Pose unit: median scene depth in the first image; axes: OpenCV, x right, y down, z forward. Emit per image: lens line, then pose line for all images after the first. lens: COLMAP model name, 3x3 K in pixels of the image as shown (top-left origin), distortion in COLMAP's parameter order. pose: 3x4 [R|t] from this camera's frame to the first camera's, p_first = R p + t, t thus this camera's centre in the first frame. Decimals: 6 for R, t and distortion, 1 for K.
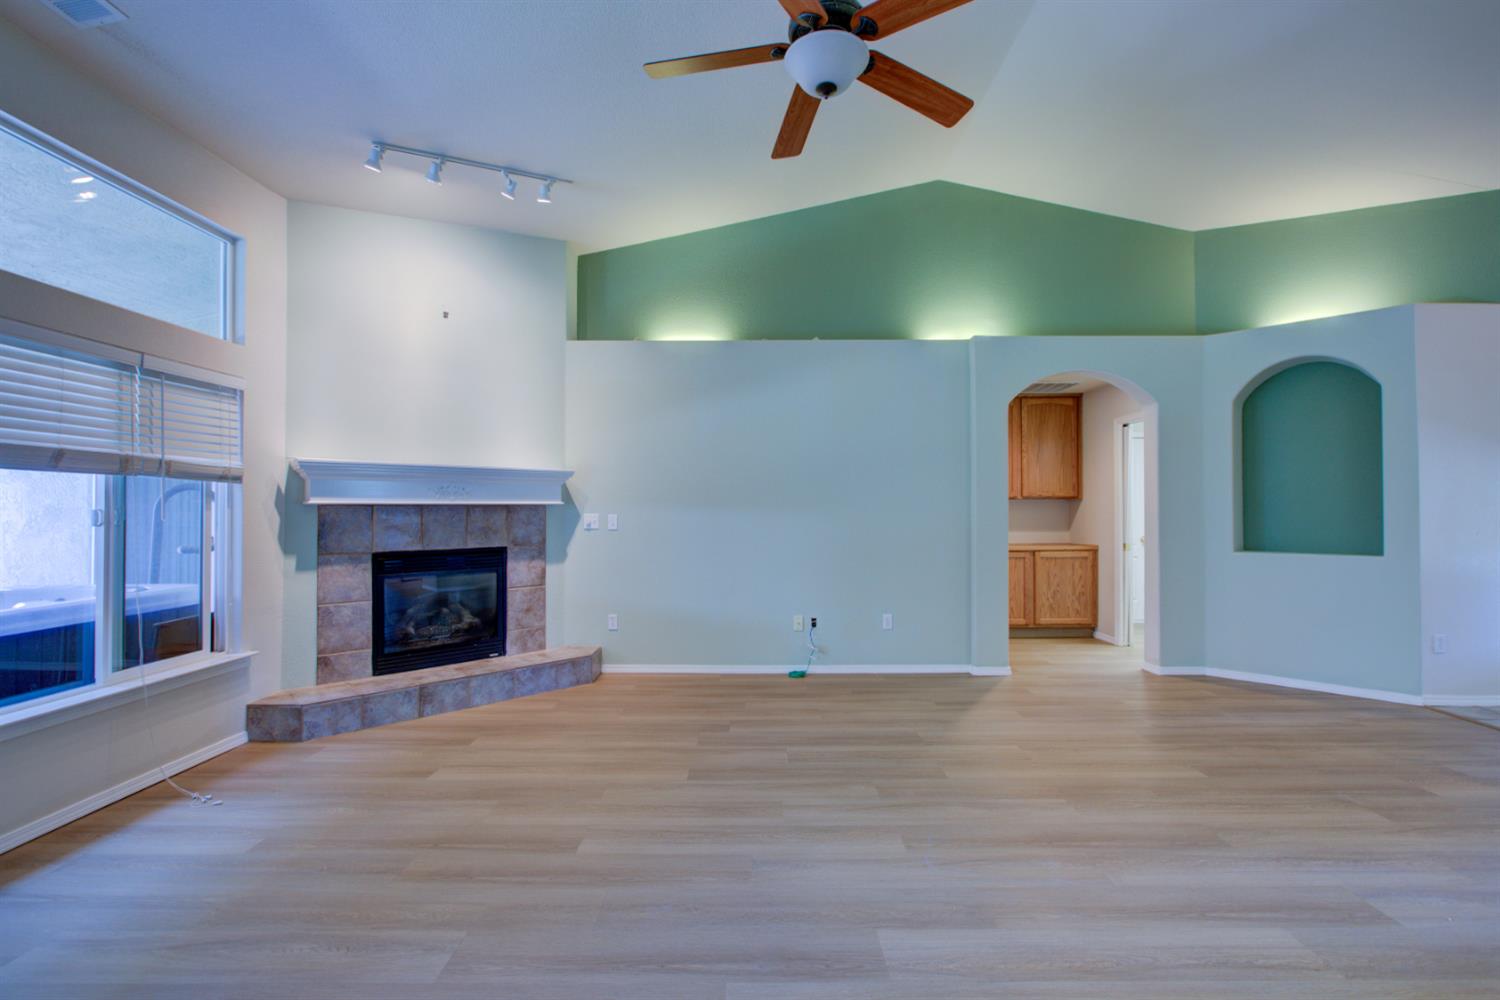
lens RADIAL K [[685.8, 0, 749.2], [0, 685.8, 504.8], [0, 0, 1]] dist [-0.015419, 0.008001]
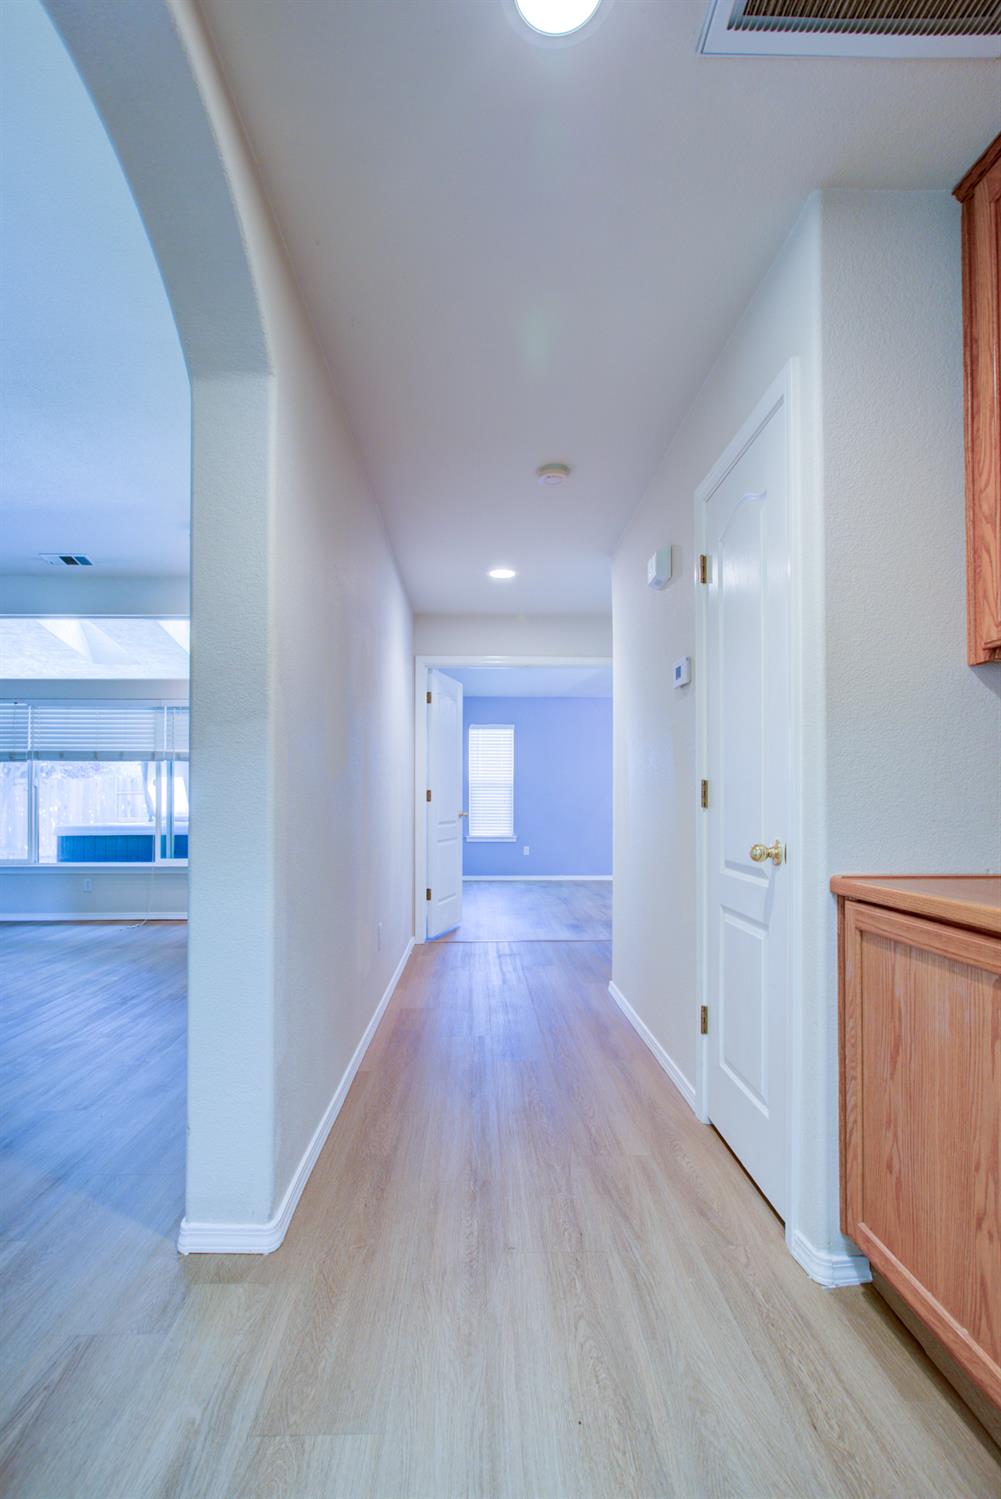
lens RADIAL K [[685.4, 0, 538.6], [0, 685.4, 788.8], [0, 0, 1]] dist [-0.015419, 0.008001]
pose [[0.036762, -0.018937, -0.999145, 0.739385], [0.011871, 0.999758, -0.018512, 0.057045], [0.999254, -0.011180, 0.036978, 1.324719]]
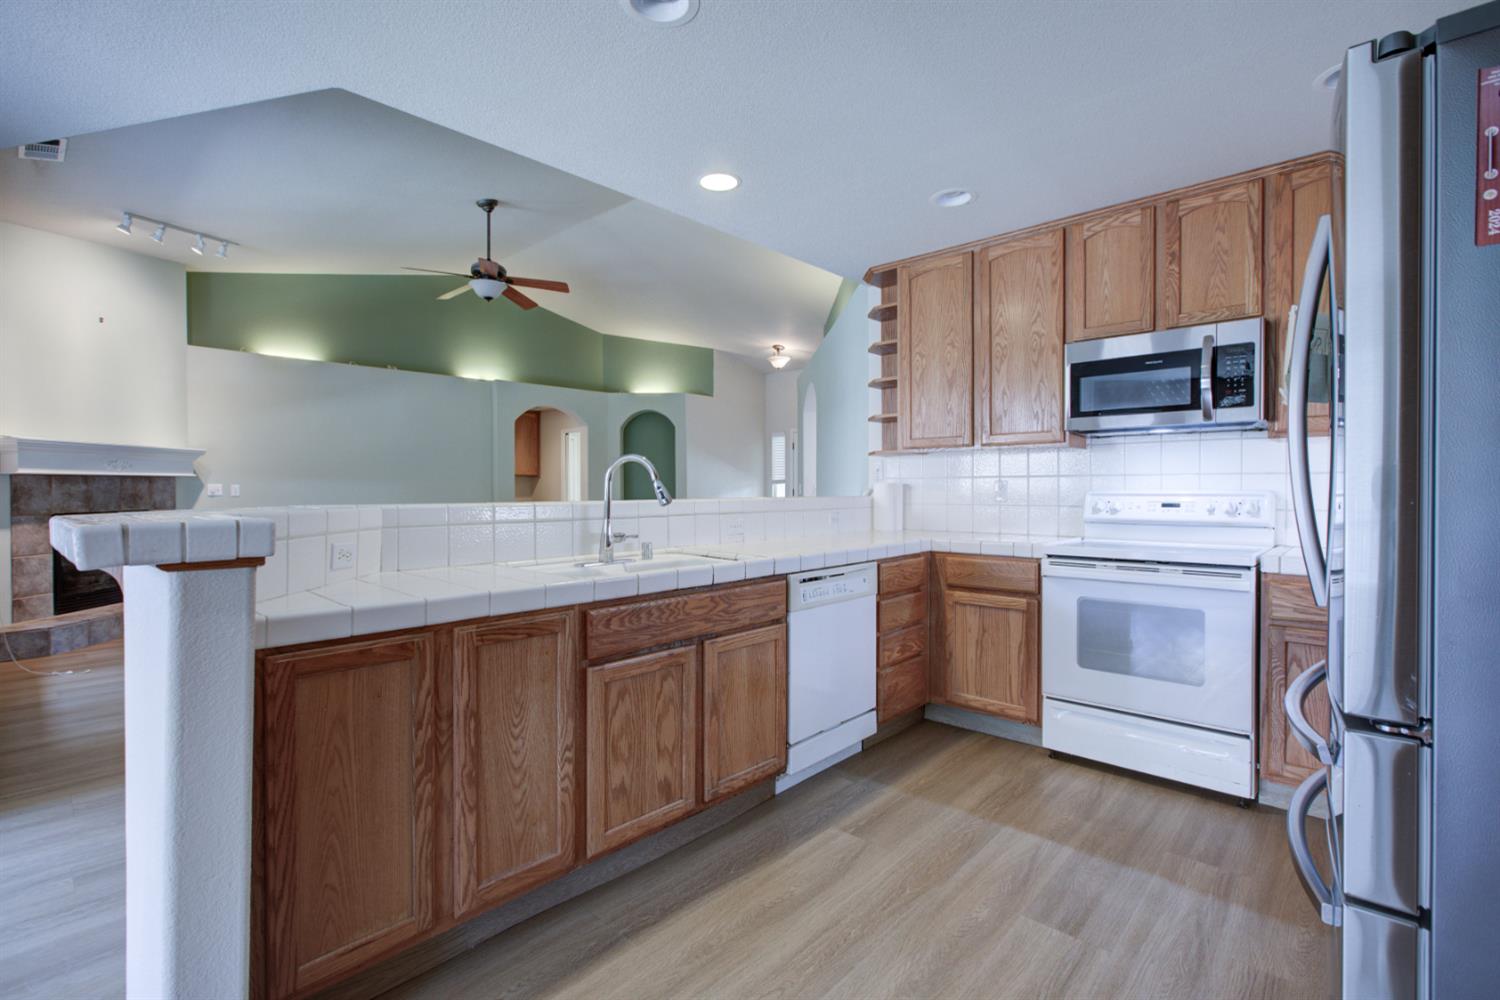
lens RADIAL K [[685.8, 0, 747.1], [0, 685.8, 497.9], [0, 0, 1]] dist [-0.015419, 0.008001]
pose [[0.675948, -0.011484, 0.736860, -0.562735], [-0.005982, 0.999760, 0.021068, 0.007157], [-0.736925, -0.018649, 0.675717, -0.684141]]
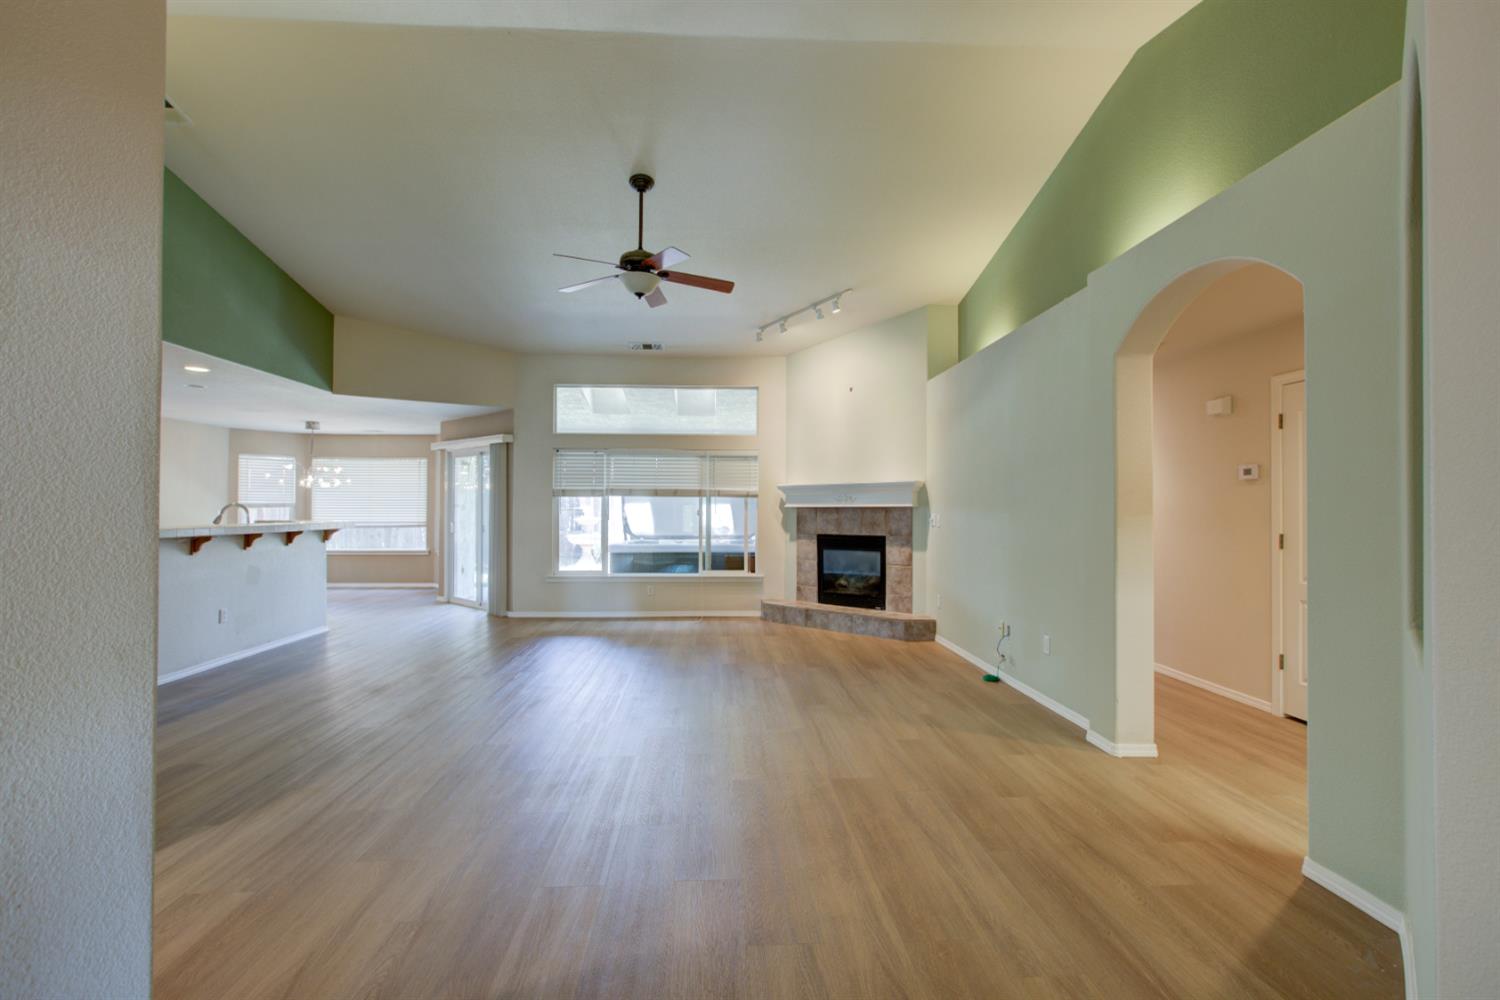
lens RADIAL K [[685.8, 0, 749.2], [0, 685.8, 496.8], [0, 0, 1]] dist [-0.015419, 0.008001]
pose [[0.061819, -0.015726, -0.997963, 1.146337], [0.006772, 0.999859, -0.015337, -0.001288], [0.998064, -0.005810, 0.061917, 0.656110]]
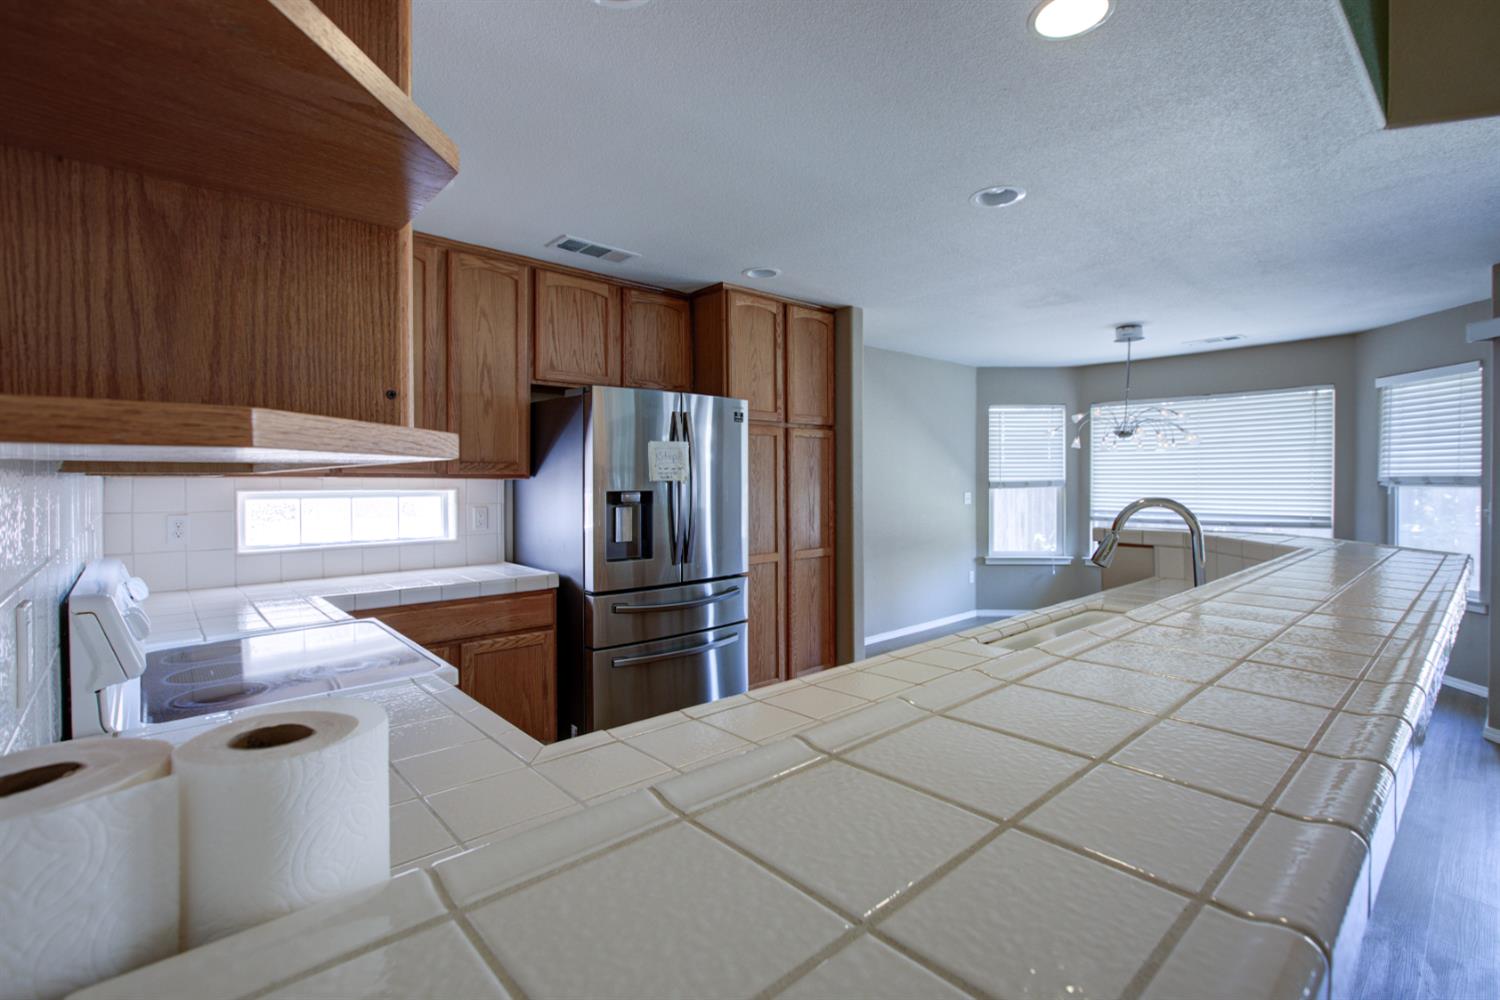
lens RADIAL K [[685.8, 0, 752.1], [0, 685.8, 485.2], [0, 0, 1]] dist [-0.015419, 0.008001]
pose [[-0.737689, 0.009857, -0.675069, 0.214392], [0.010549, 0.999940, 0.003073, -0.026399], [0.675058, -0.004855, -0.737749, -0.111448]]
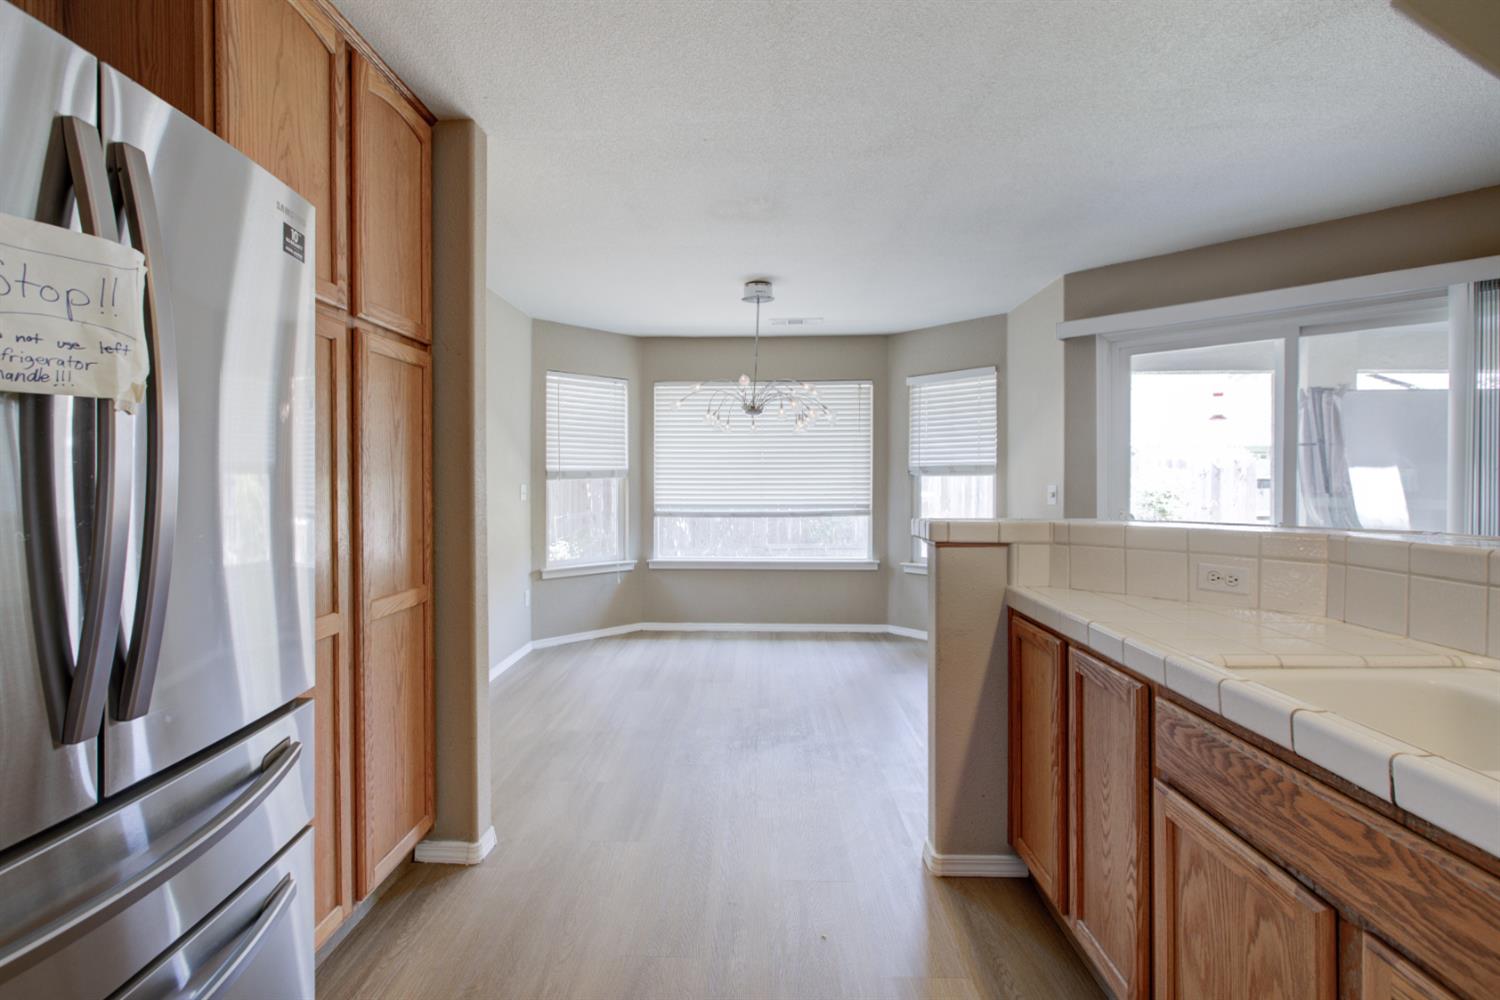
lens RADIAL K [[685.8, 0, 725.4], [0, 685.8, 481.3], [0, 0, 1]] dist [-0.015419, 0.008001]
pose [[-0.039151, 0.005057, -0.999221, -0.033855], [0.009967, 0.999939, 0.004670, -0.009013], [0.999184, -0.009777, -0.039199, -0.506014]]
